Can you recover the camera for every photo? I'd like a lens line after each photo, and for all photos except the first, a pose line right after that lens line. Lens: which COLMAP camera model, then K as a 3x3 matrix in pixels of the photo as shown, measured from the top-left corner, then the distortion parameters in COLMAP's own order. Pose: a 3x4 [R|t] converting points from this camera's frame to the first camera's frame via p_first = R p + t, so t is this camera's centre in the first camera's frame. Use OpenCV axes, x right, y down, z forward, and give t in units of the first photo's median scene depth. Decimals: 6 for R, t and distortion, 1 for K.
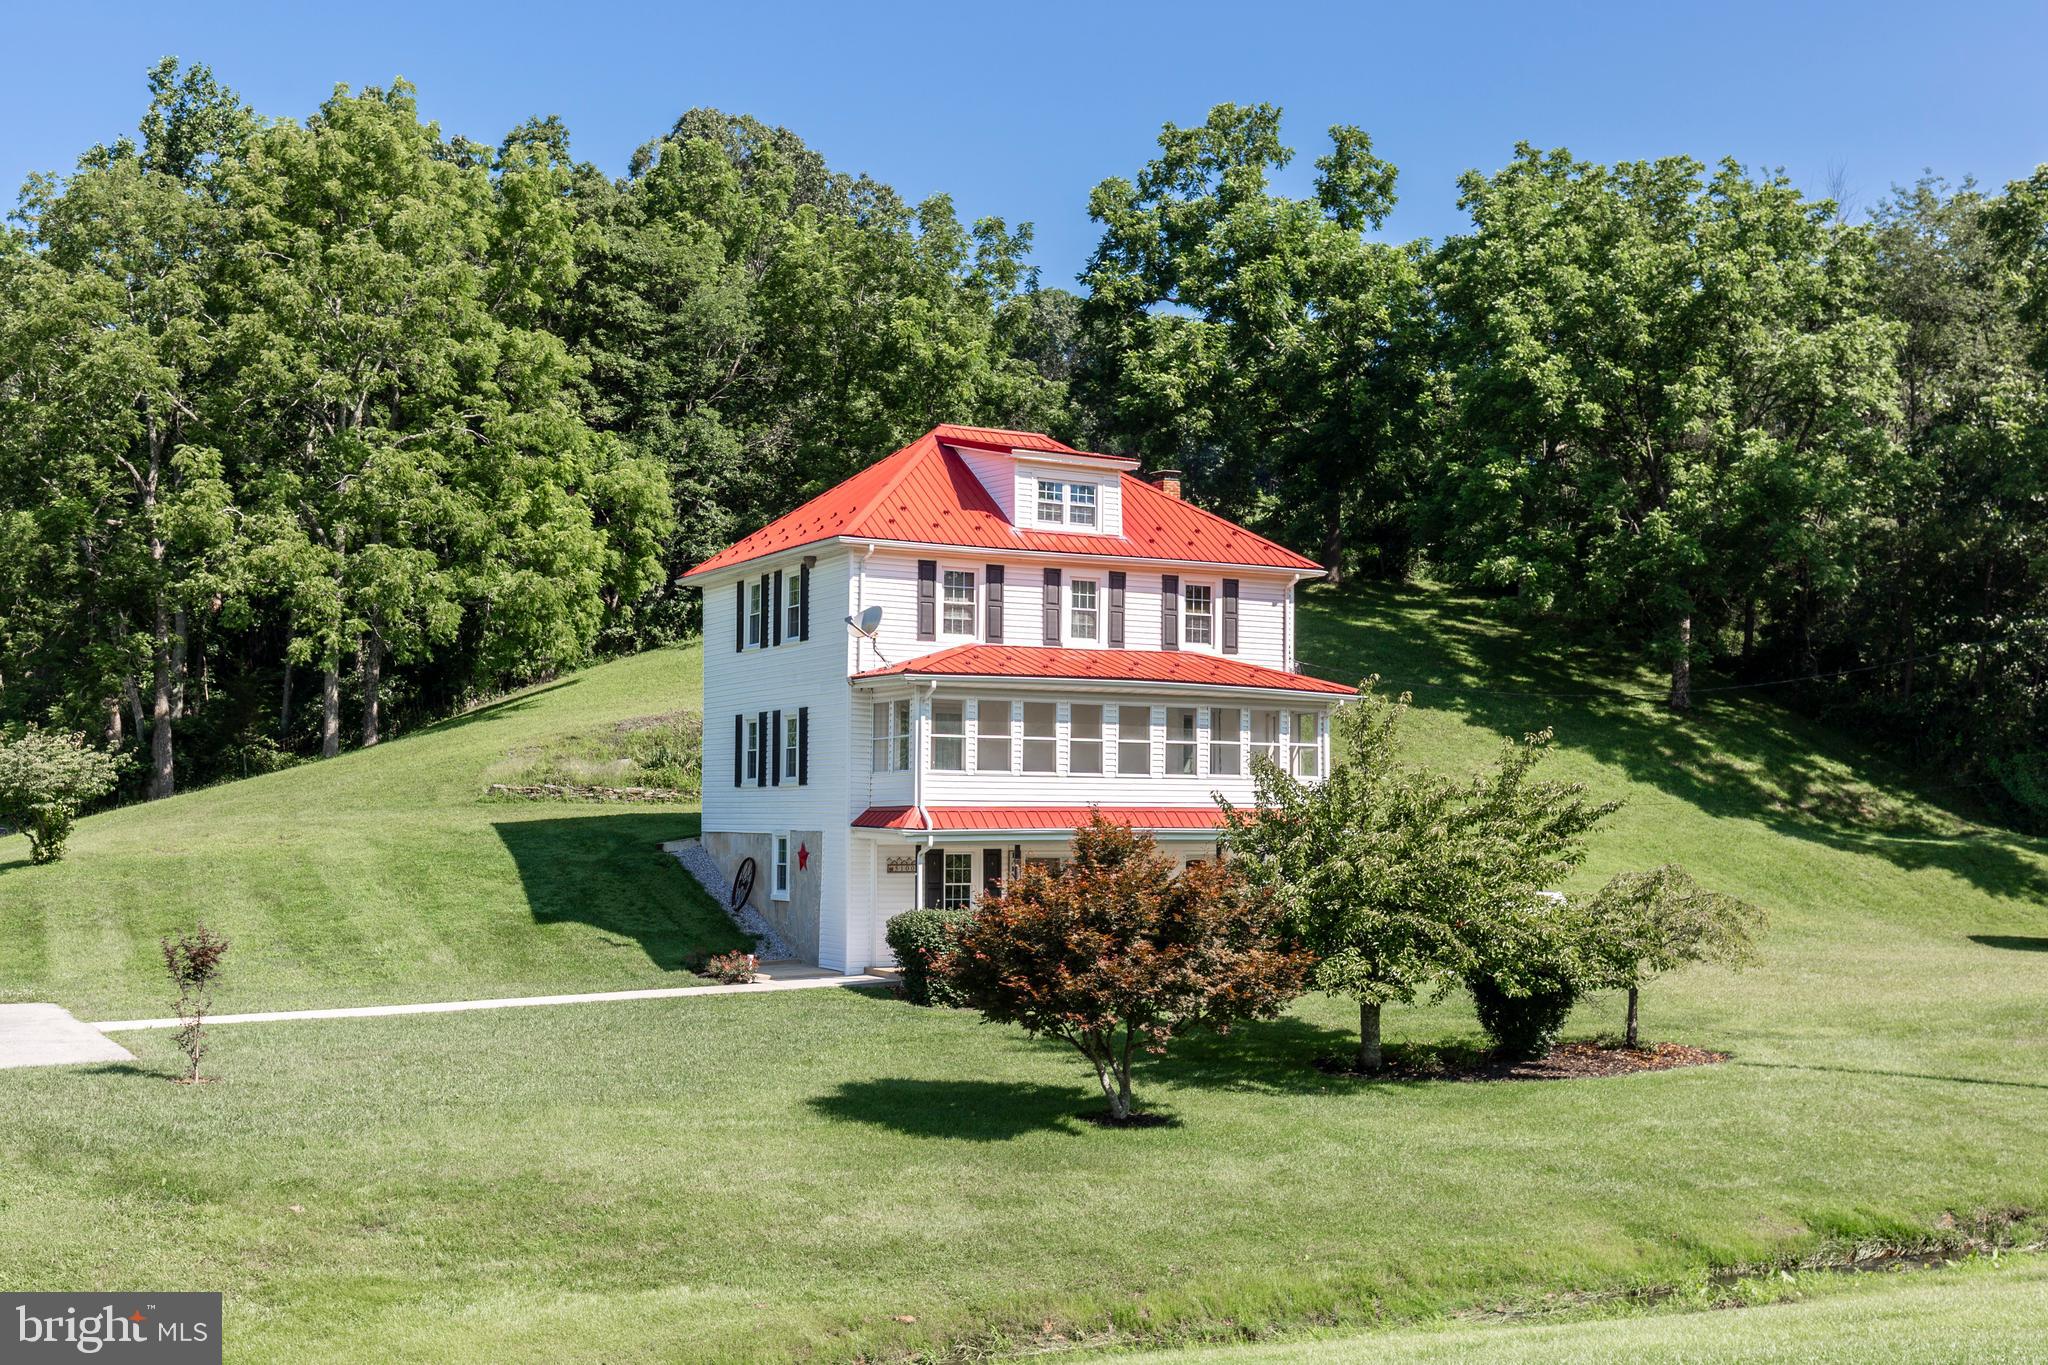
lens RADIAL K [[2282.3, 0, 1024.0], [0, 2282.3, 682.5], [0, 0, 1]] dist [0.018945, -0.007057]
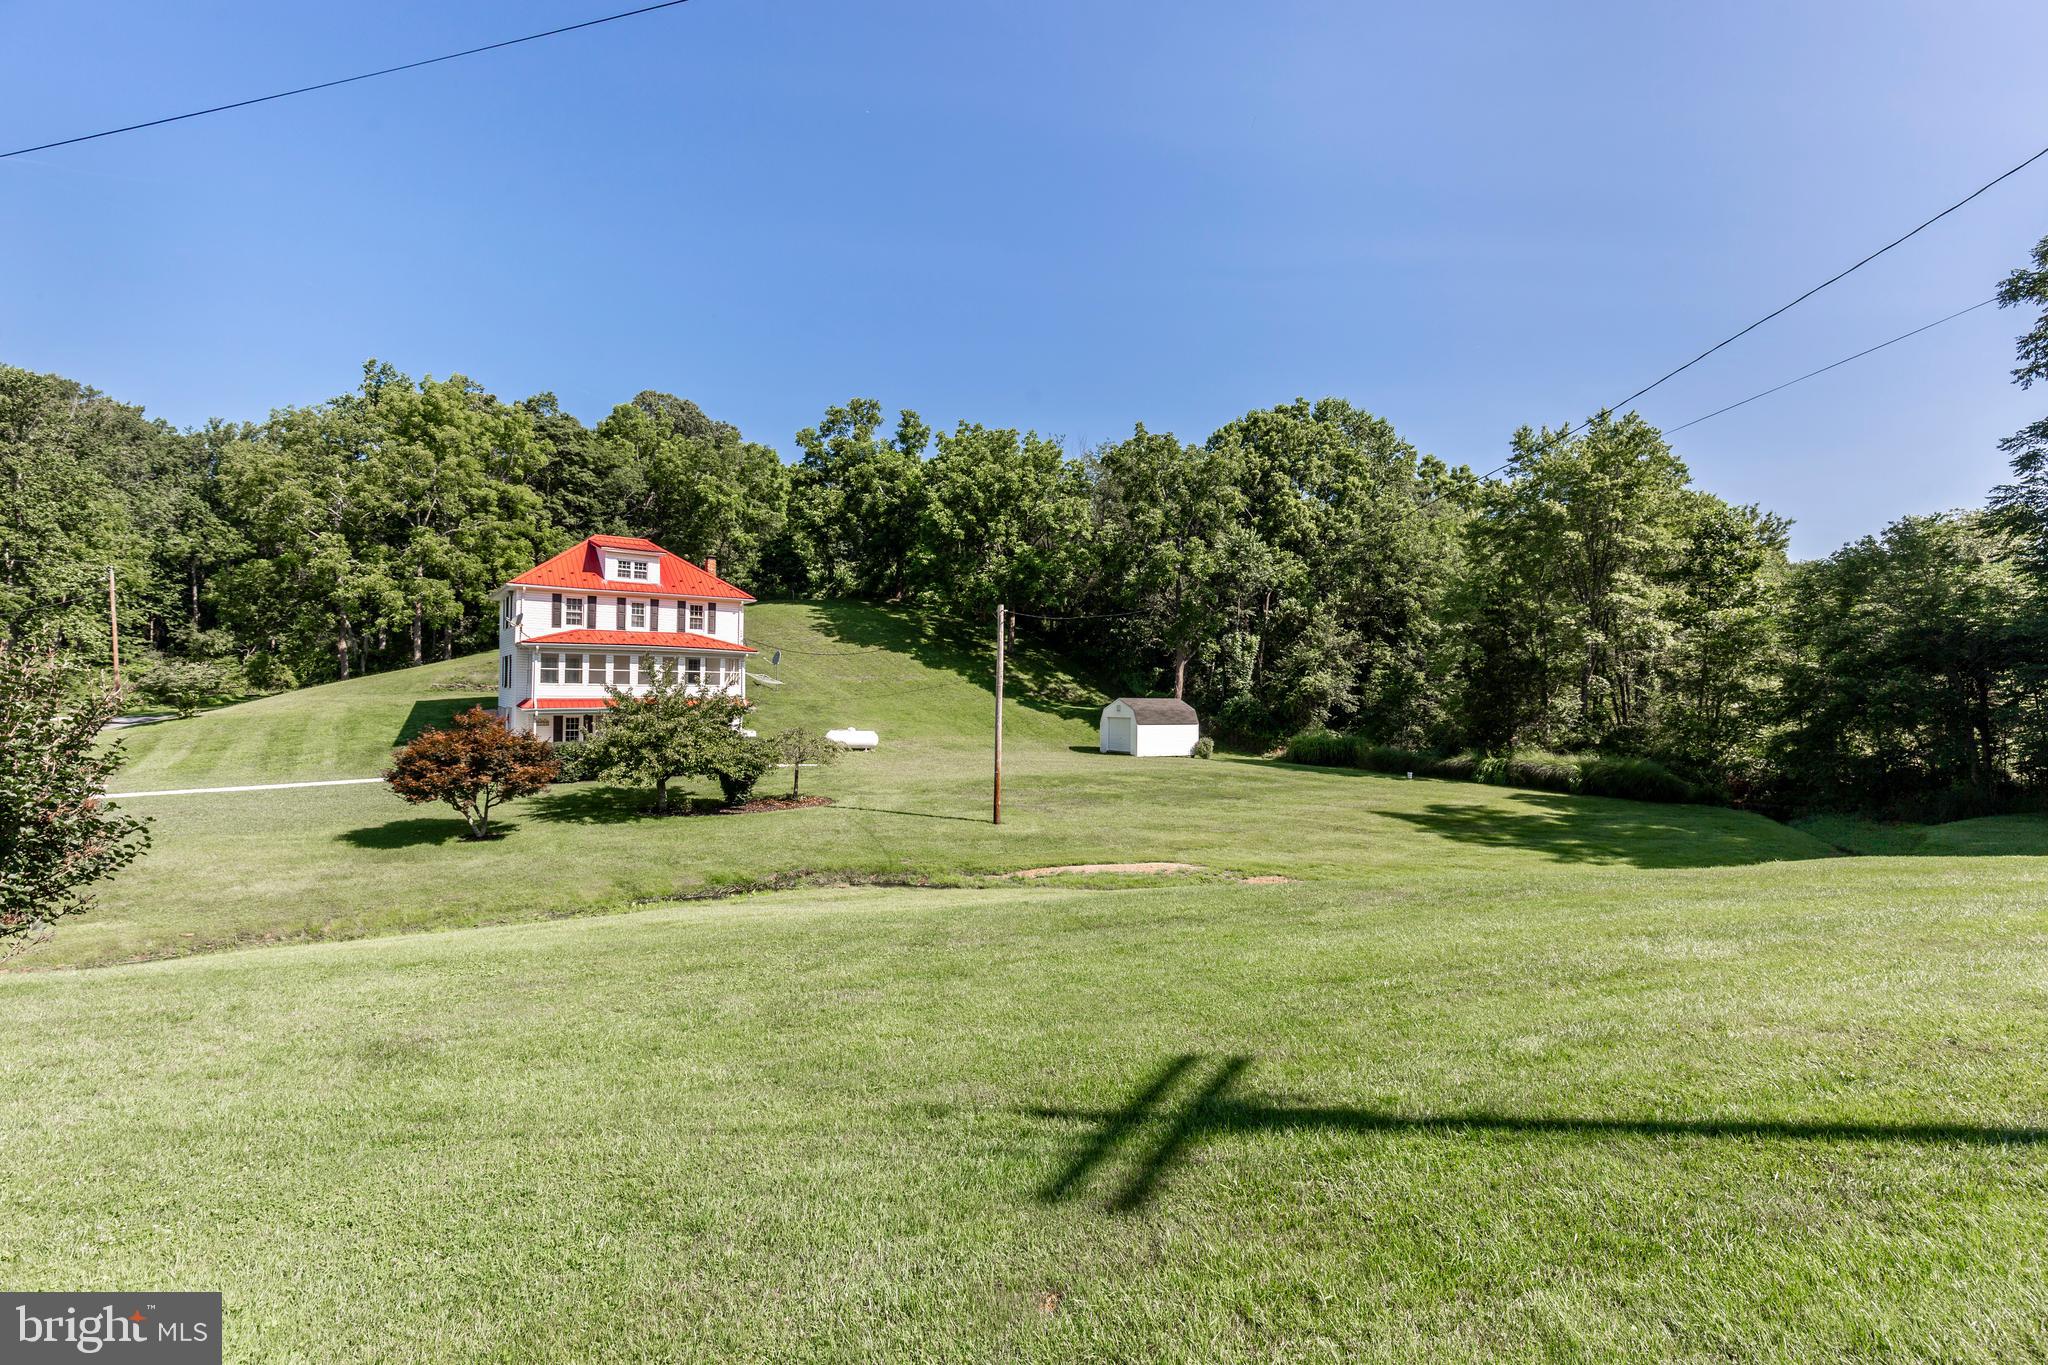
lens RADIAL K [[928.4, 0, 1024.0], [0, 928.4, 682.5], [0, 0, 1]] dist [0.000404, 0.000215]
pose [[0.993045, 0.007073, 0.117520, 0.201325], [-0.013462, 0.998469, 0.053656, -0.012165], [-0.116961, -0.054865, 0.991620, -0.009660]]
